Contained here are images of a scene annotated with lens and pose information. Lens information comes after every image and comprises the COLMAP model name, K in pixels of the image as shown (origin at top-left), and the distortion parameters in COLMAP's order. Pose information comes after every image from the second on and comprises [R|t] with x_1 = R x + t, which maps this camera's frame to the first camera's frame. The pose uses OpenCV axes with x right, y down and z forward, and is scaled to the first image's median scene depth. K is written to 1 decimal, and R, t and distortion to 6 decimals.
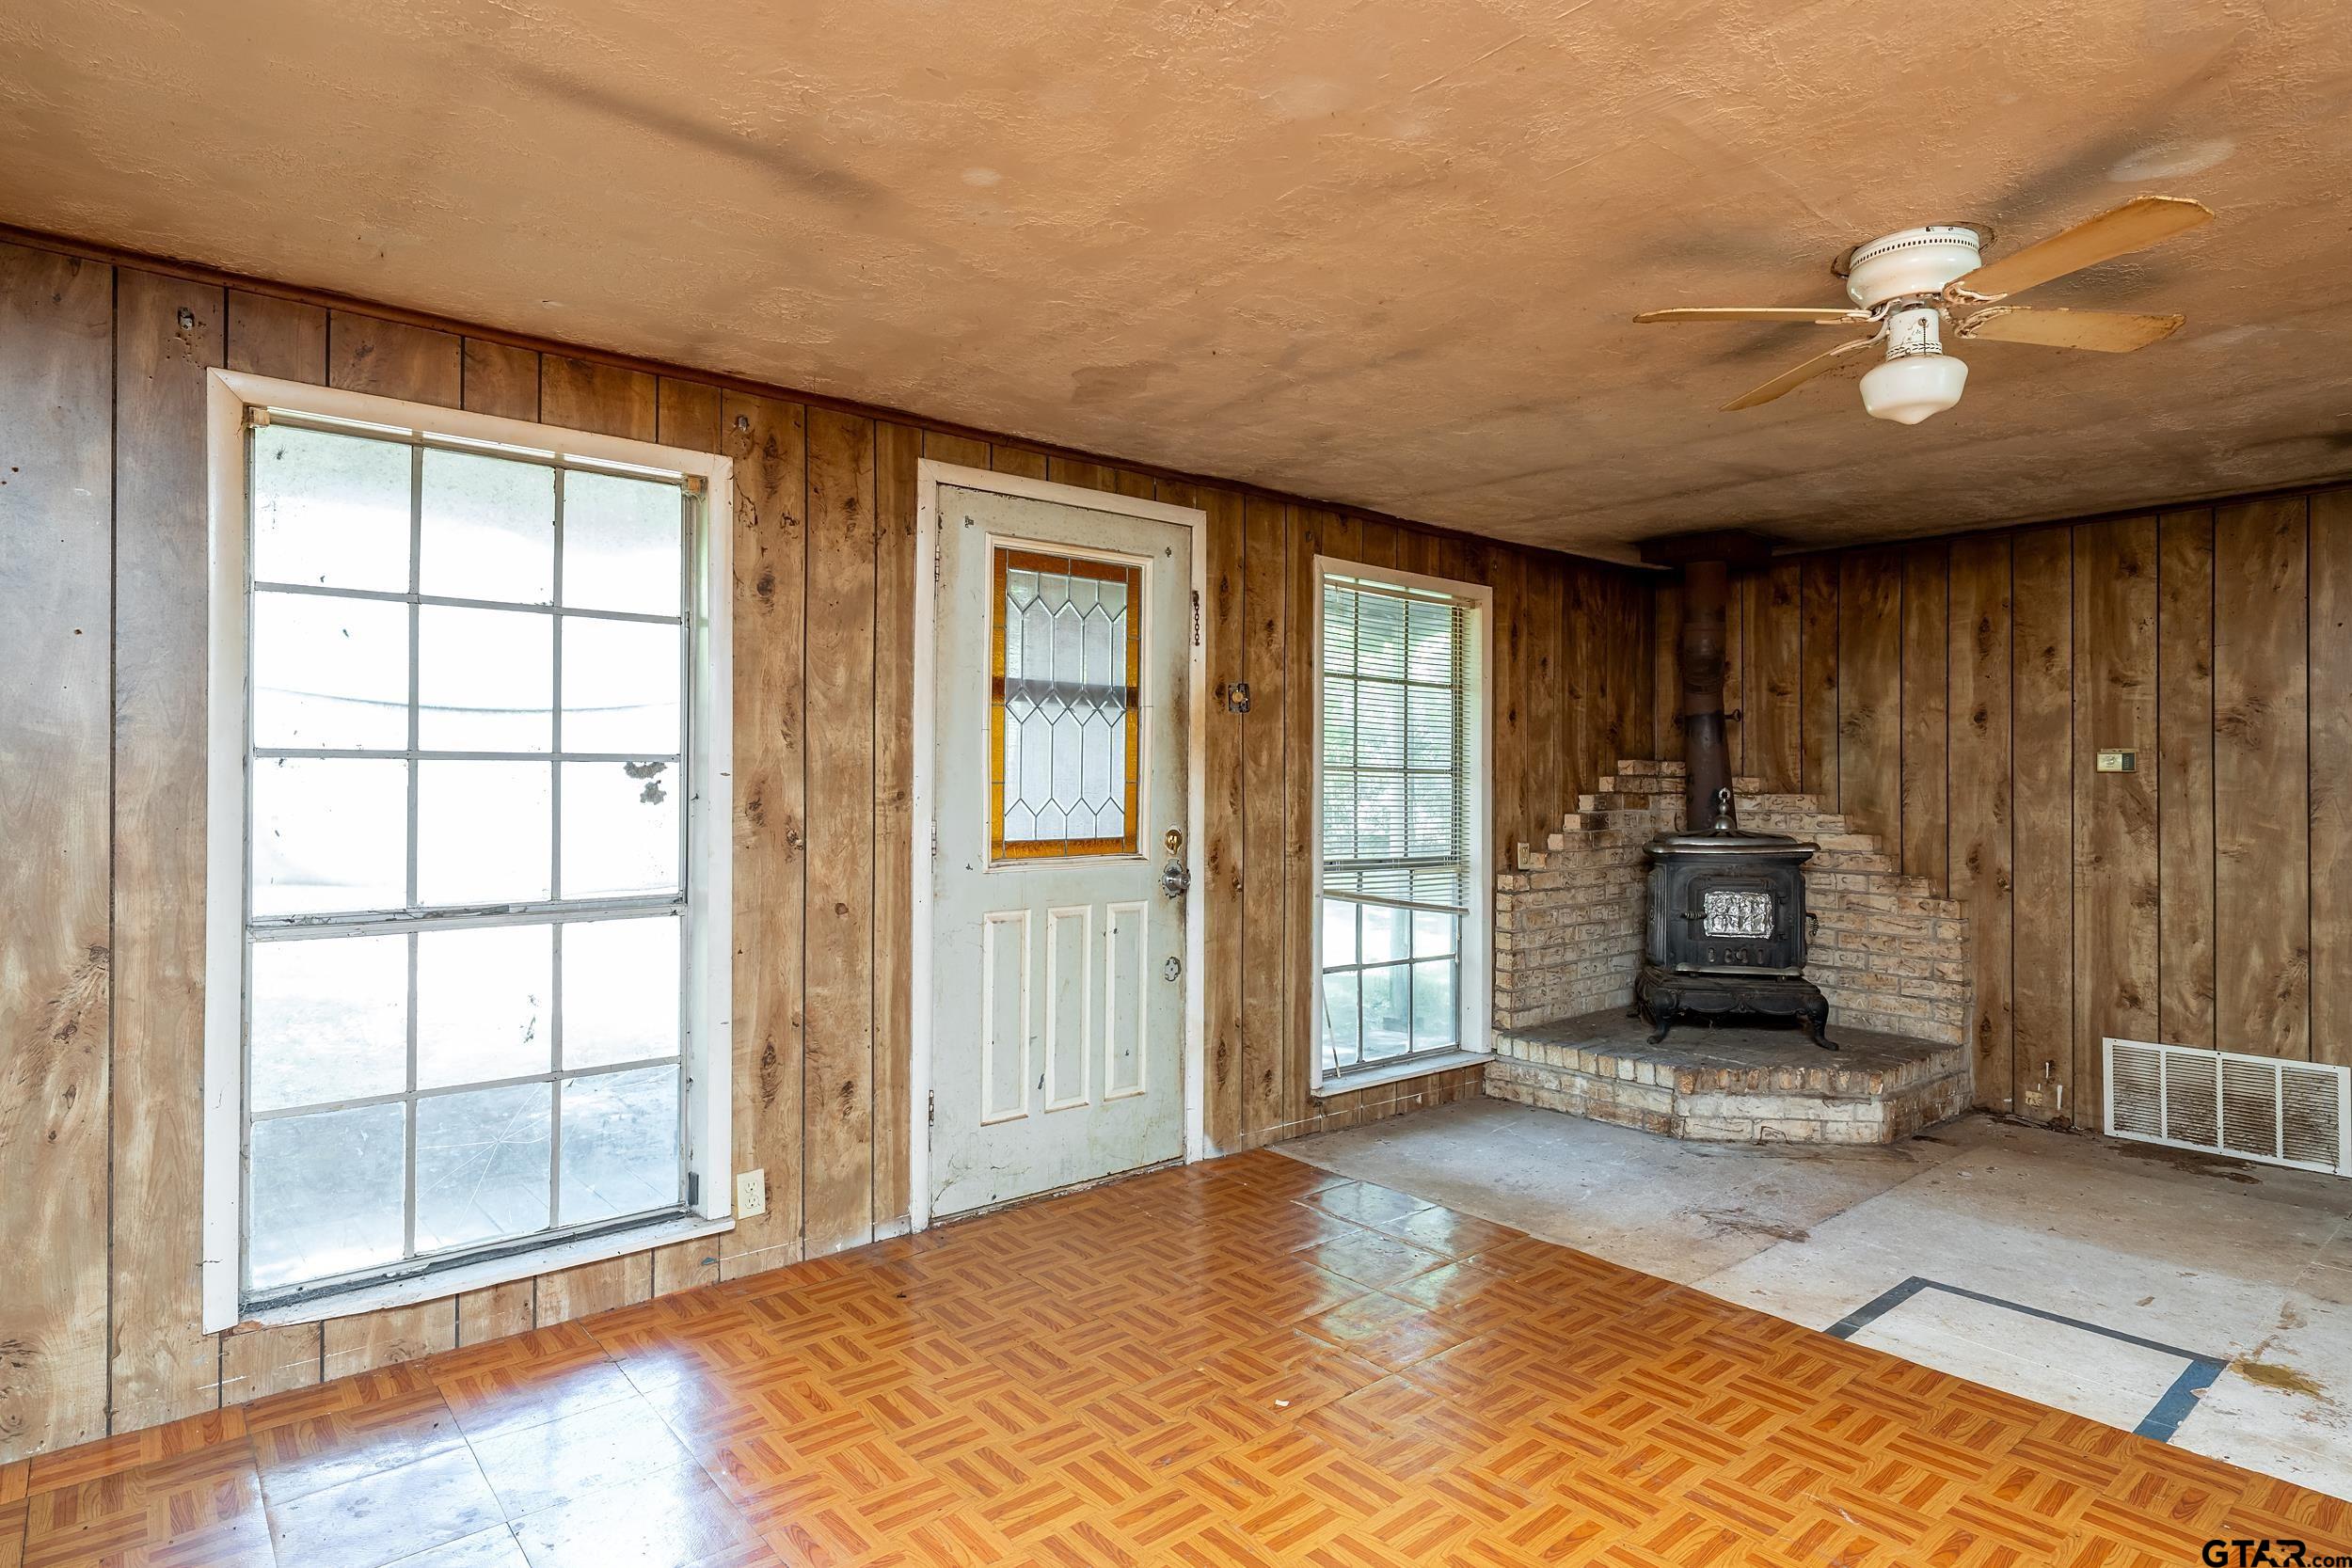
lens RADIAL K [[1262.0, 0, 1185.8], [0, 1262.0, 777.9], [0, 0, 1]] dist [0.010057, -0.001916]
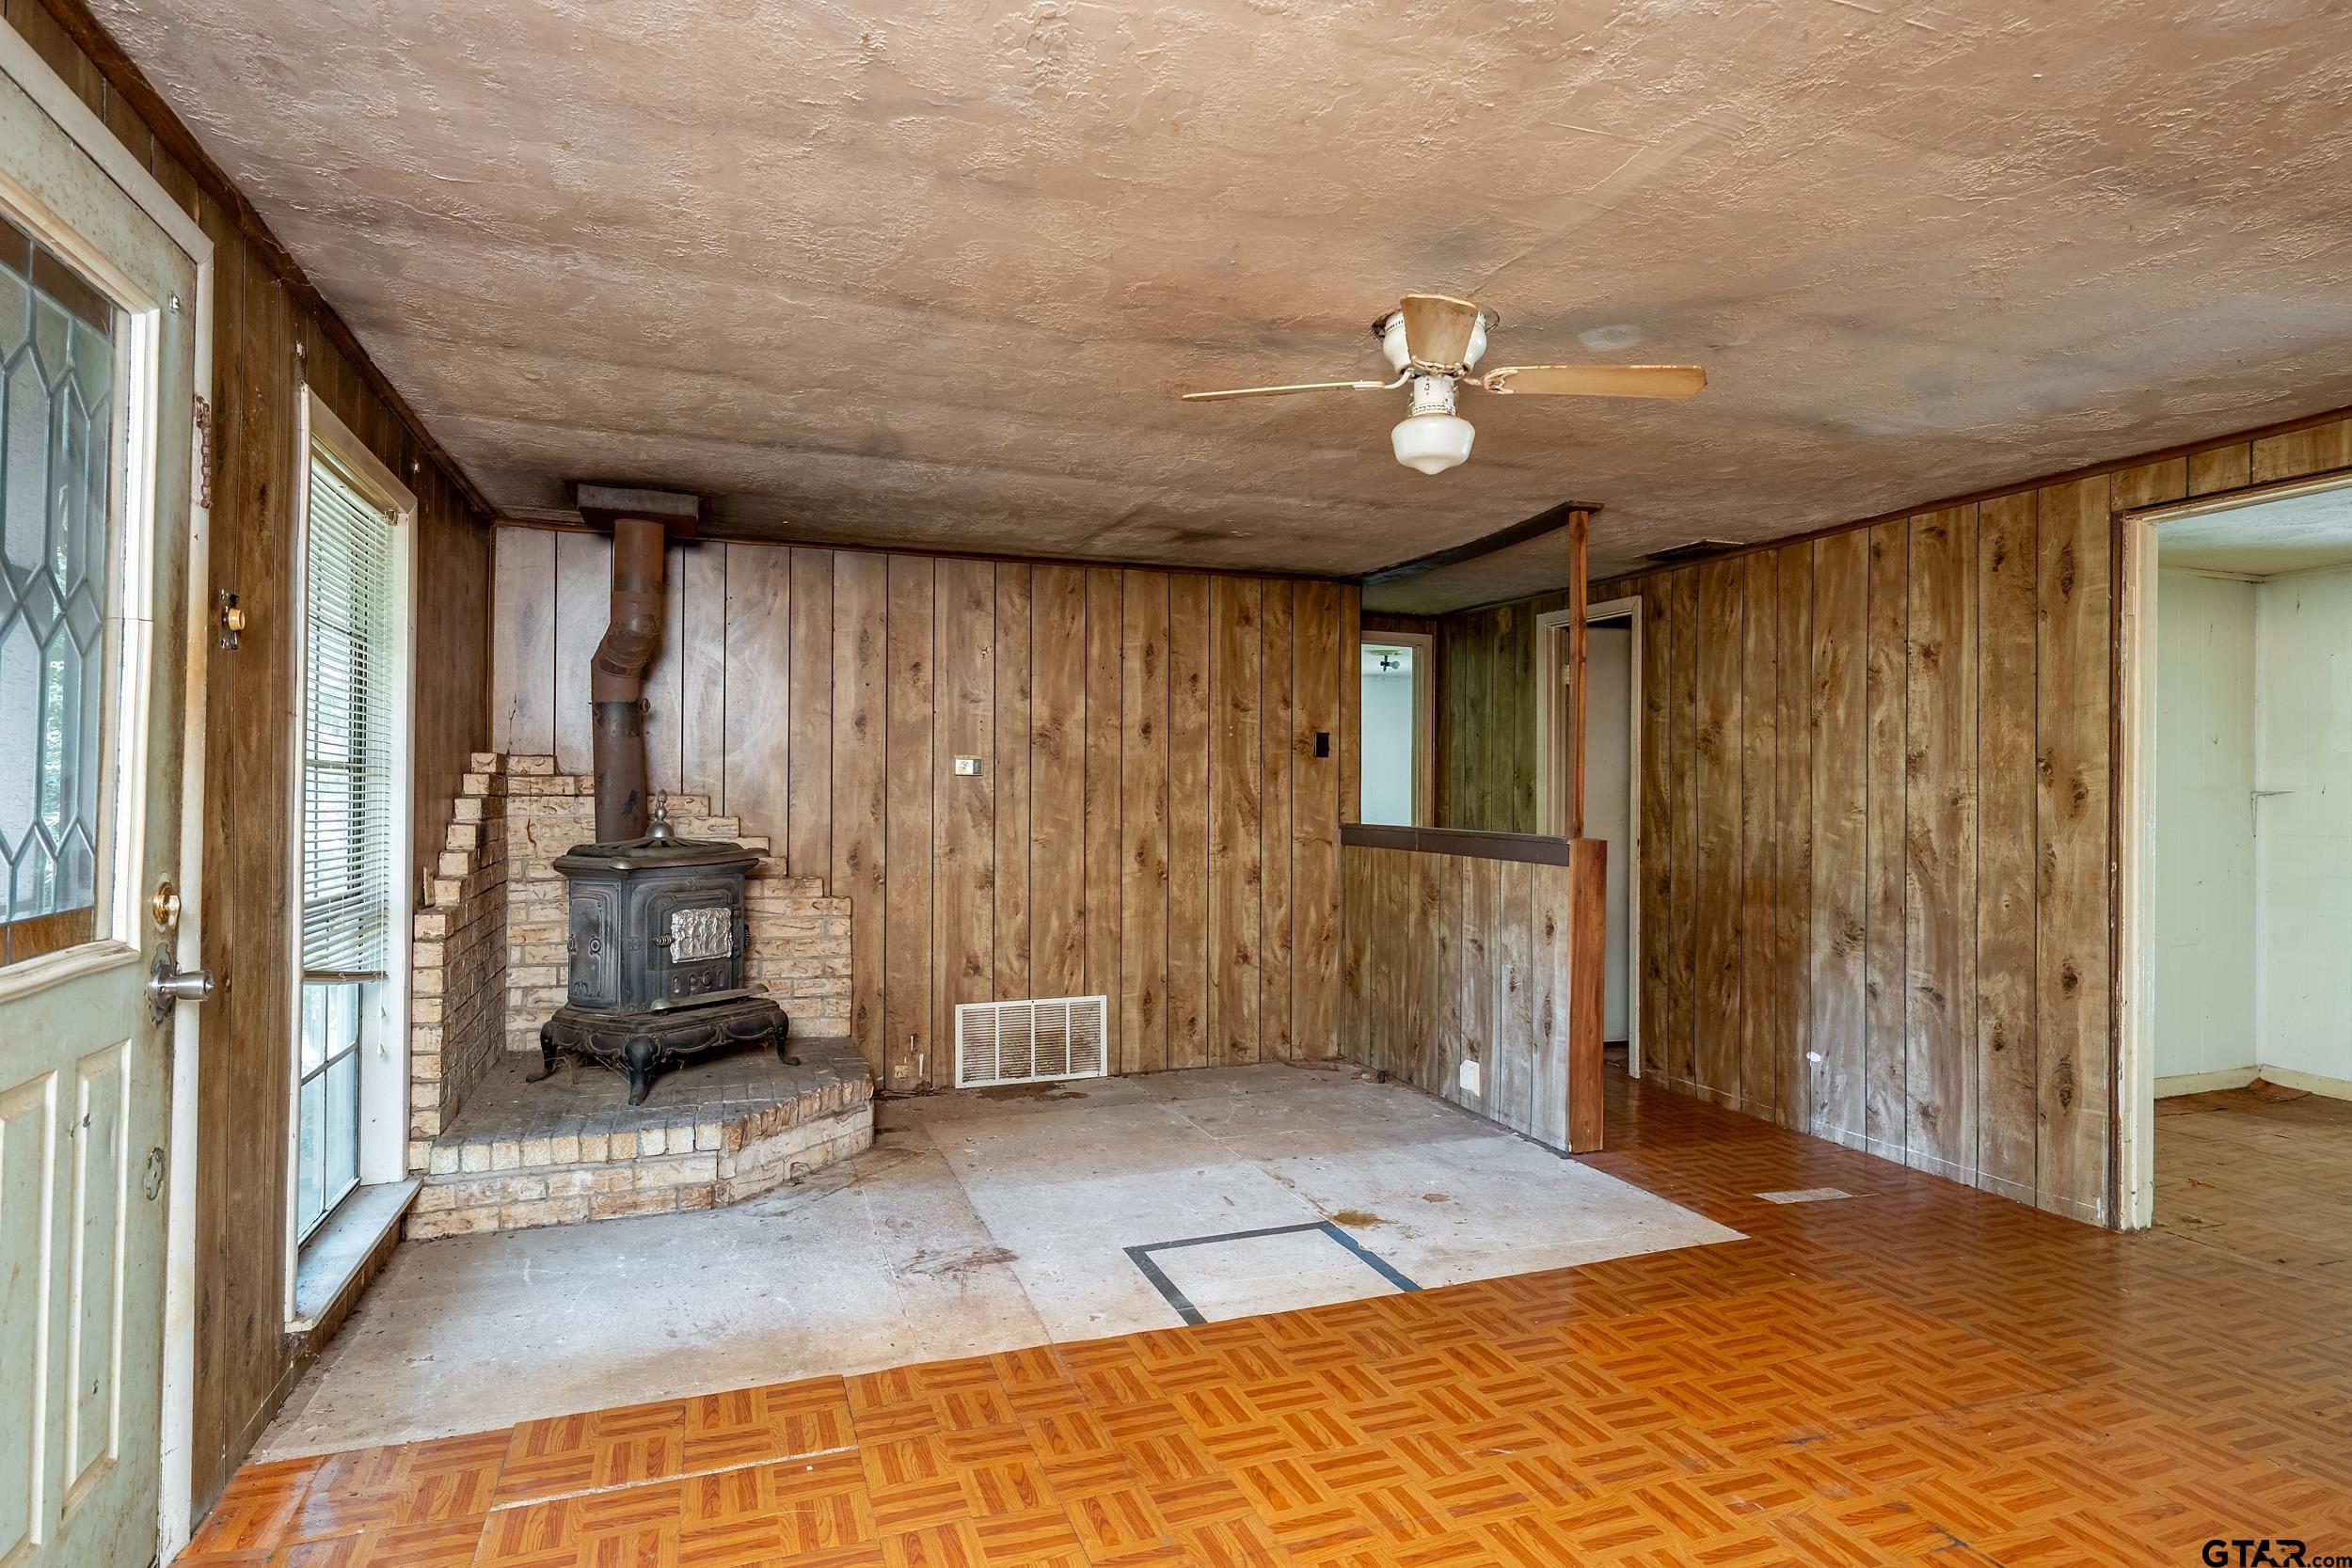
lens RADIAL K [[1262.0, 0, 1180.5], [0, 1262.0, 784.5], [0, 0, 1]] dist [0.010057, -0.001916]
pose [[0.344030, 0.001063, 0.938958, -0.307645], [-0.010062, 0.999946, 0.002554, -0.001315], [-0.938905, -0.010326, 0.344022, 0.441611]]
